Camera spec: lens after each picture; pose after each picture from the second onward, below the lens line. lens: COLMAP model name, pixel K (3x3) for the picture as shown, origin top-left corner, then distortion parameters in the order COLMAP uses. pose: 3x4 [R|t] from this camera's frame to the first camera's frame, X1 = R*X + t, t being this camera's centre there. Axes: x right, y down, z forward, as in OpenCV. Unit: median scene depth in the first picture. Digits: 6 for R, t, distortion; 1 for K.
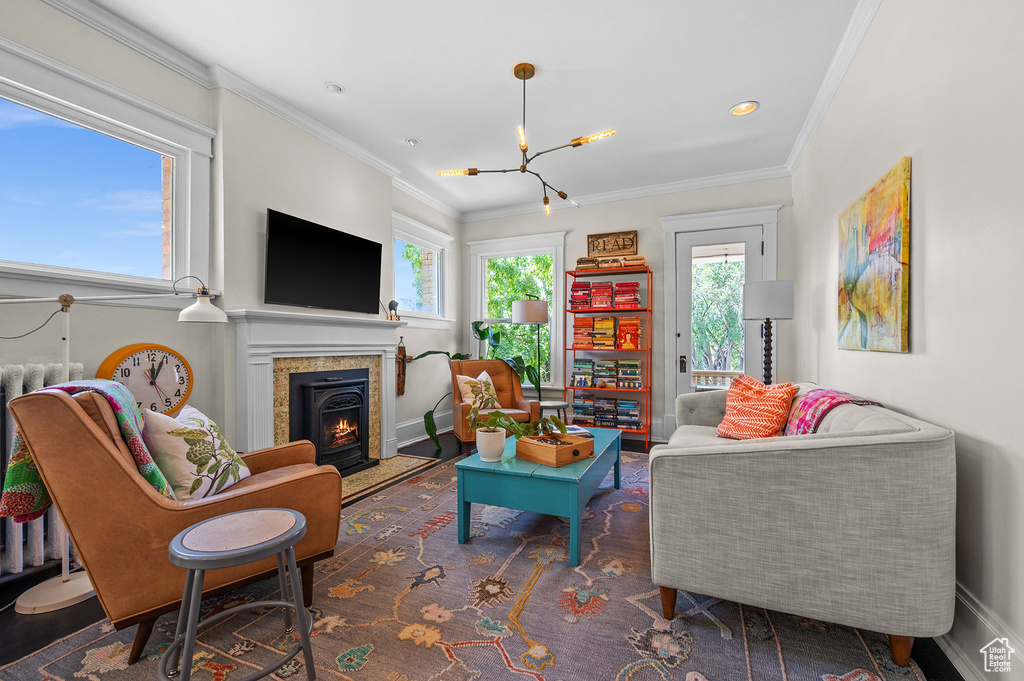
lens RADIAL K [[424.3, 0, 512.4], [0, 424.3, 342.5], [0, 0, 1]] dist [-0.002352, -0.000263]
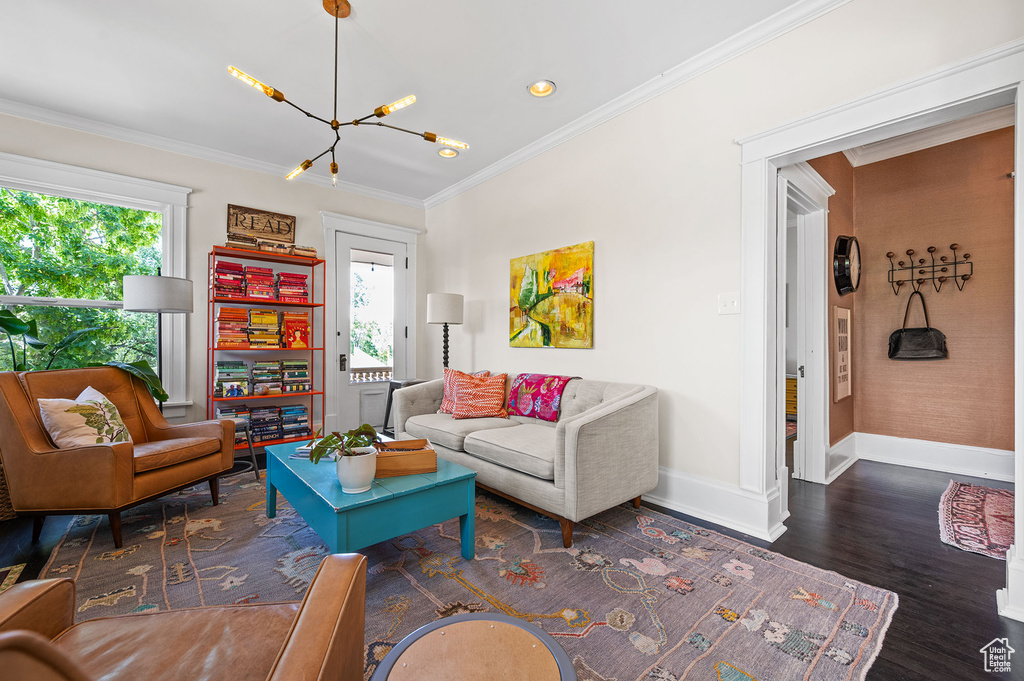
lens RADIAL K [[417.7, 0, 512.0], [0, 417.7, 340.5], [0, 0, 1]] dist [-0.001387, -0.000116]
pose [[0.429047, 0.008200, 0.903245, -0.323707], [-0.007317, 0.999958, -0.005602, 0.000870], [-0.903252, -0.004205, 0.429089, 0.210002]]
